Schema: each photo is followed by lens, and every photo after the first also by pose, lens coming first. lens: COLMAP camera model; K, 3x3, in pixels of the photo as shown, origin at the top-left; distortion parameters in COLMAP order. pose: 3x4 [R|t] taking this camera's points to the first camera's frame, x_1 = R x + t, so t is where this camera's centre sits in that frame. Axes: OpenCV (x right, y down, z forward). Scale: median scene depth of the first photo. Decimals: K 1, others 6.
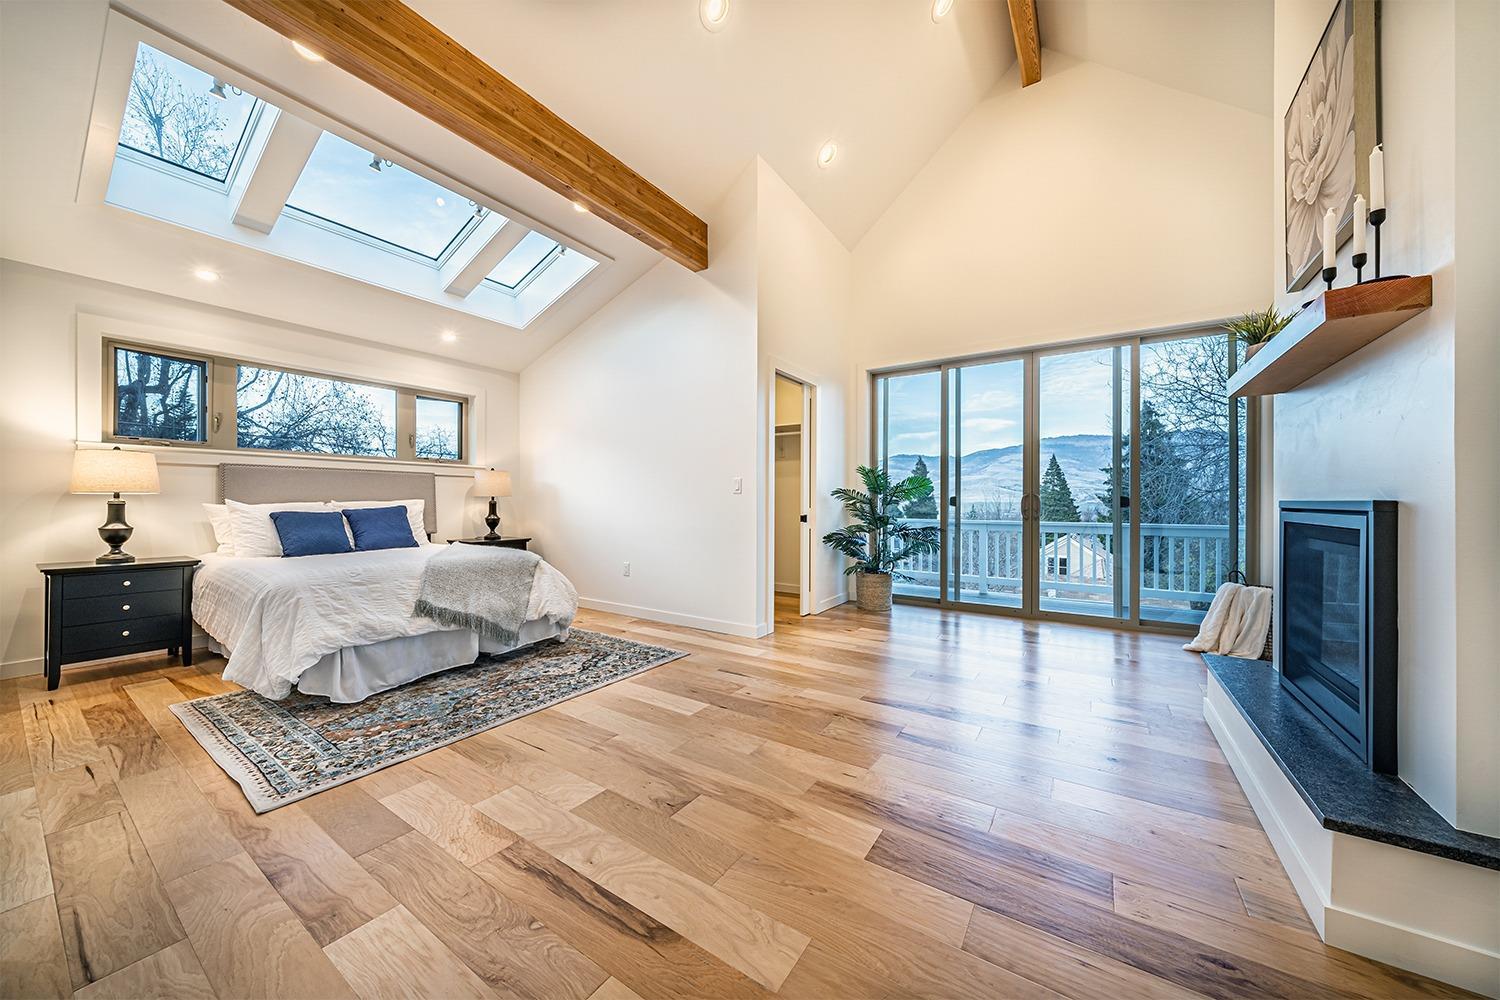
lens RADIAL K [[516.8, 0, 754.3], [0, 516.8, 501.1], [0, 0, 1]] dist [-0.001406, -0.000219]
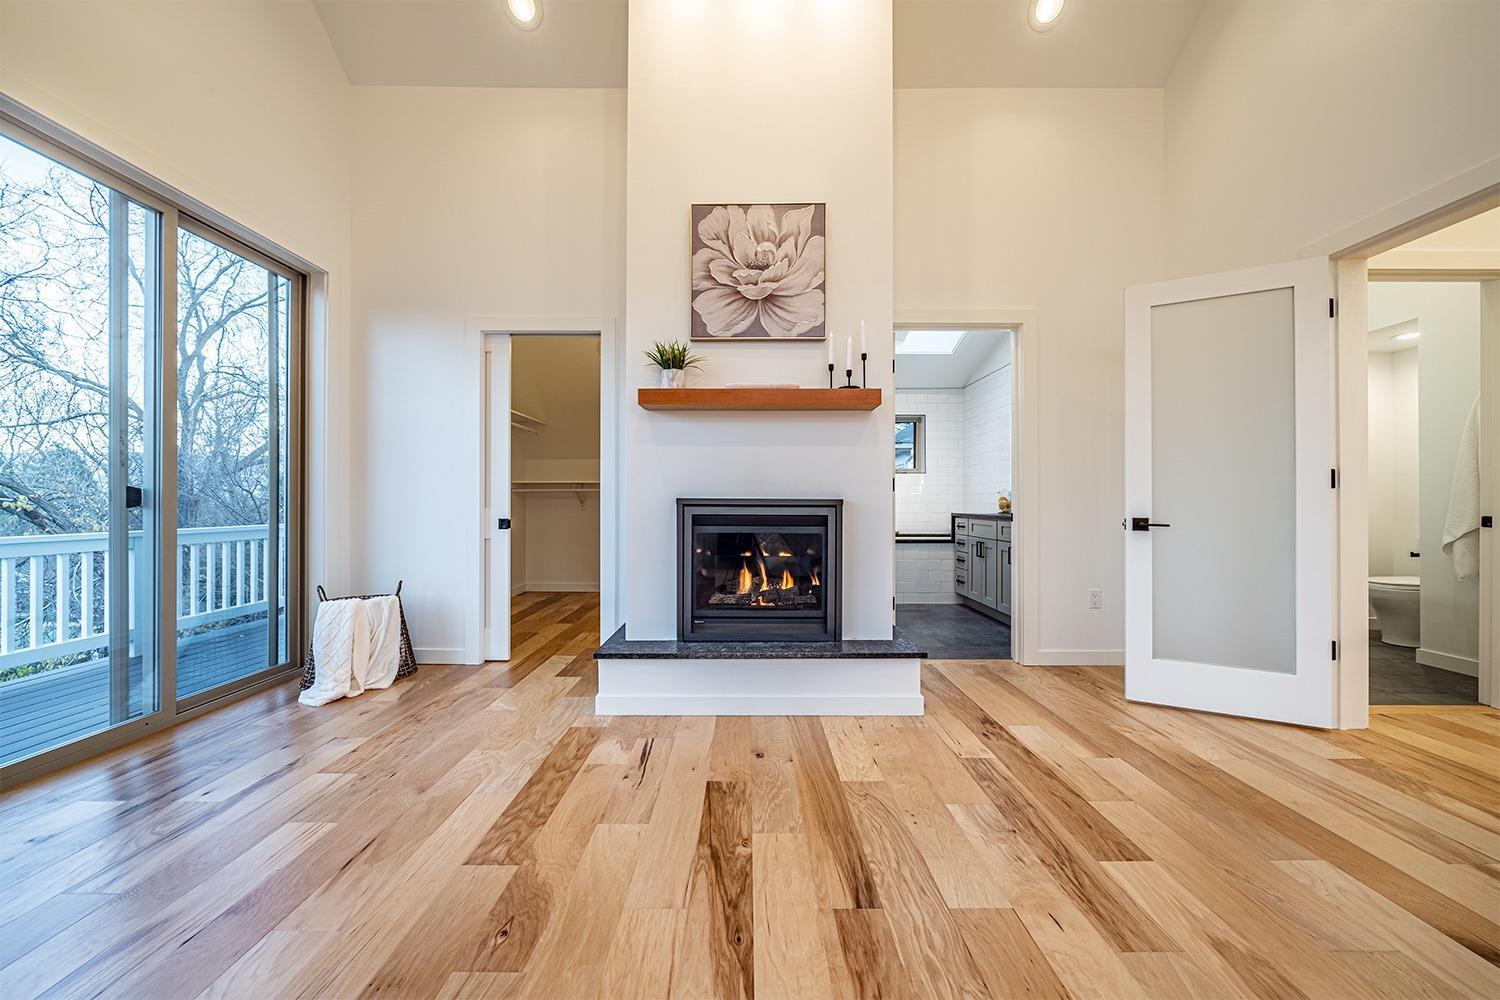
lens RADIAL K [[511.2, 0, 750.8], [0, 511.2, 498.6], [0, 0, 1]] dist [-0.001966, -0.000245]
pose [[-0.543304, 0.001326, 0.839535, -0.072431], [-0.005217, 0.999974, -0.004955, 0.002005], [-0.839520, -0.007072, -0.543283, 0.828845]]
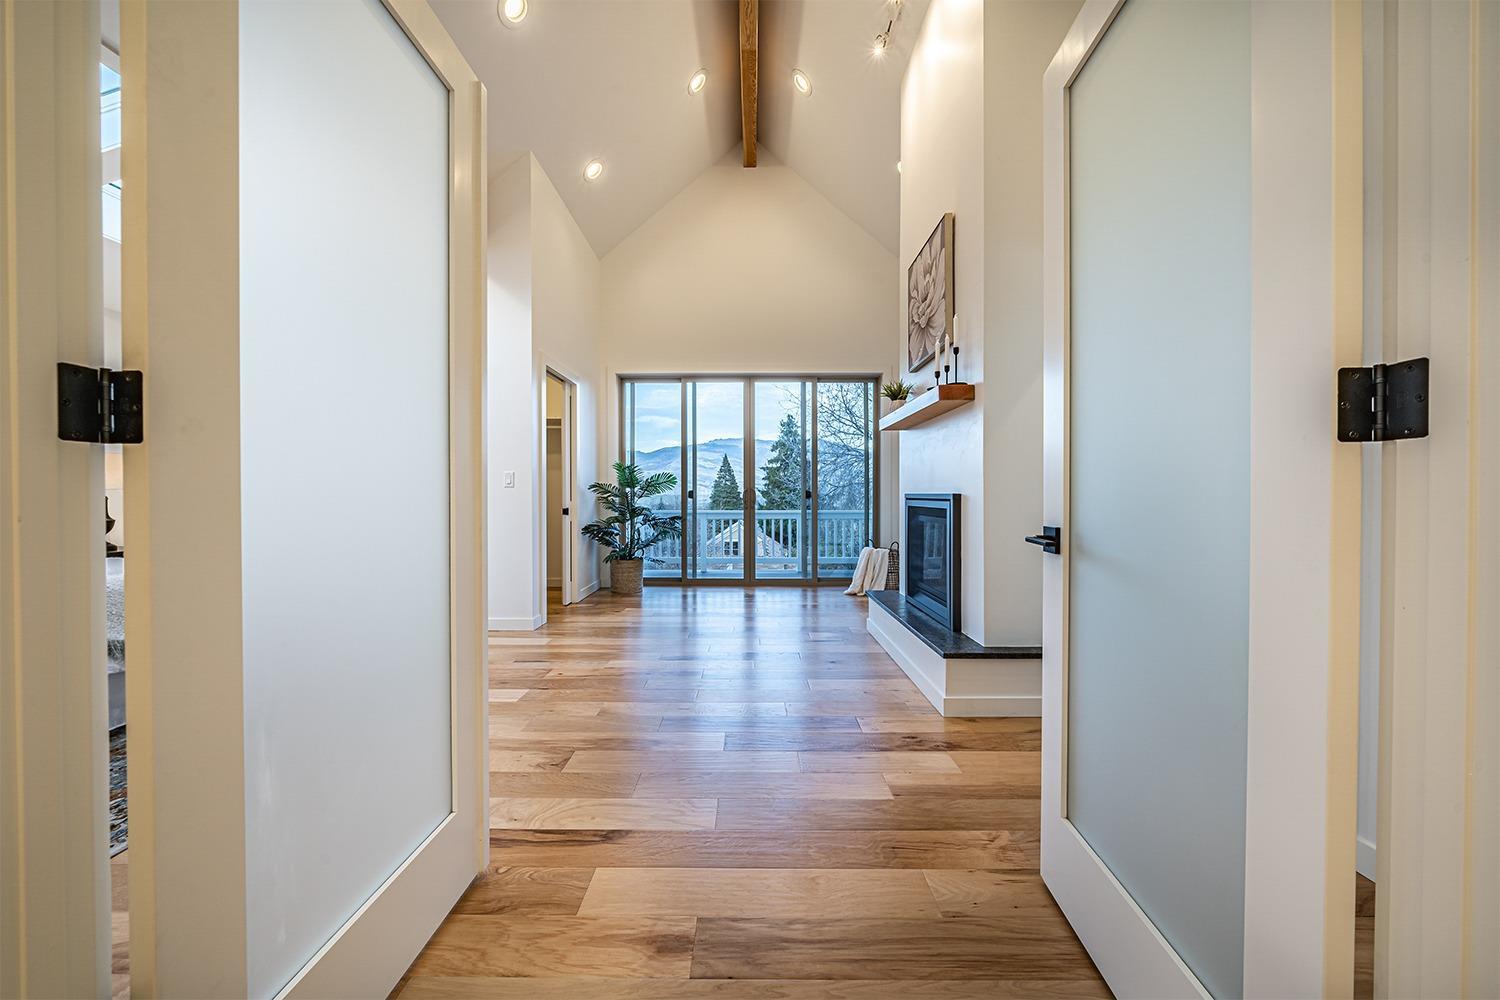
lens RADIAL K [[511.2, 0, 750.8], [0, 511.2, 498.6], [0, 0, 1]] dist [-0.001966, -0.000245]
pose [[0.837098, -0.007583, 0.547001, -0.181430], [0.002662, 0.999949, 0.009787, -0.001412], [-0.547047, -0.006737, 0.837075, -0.073655]]
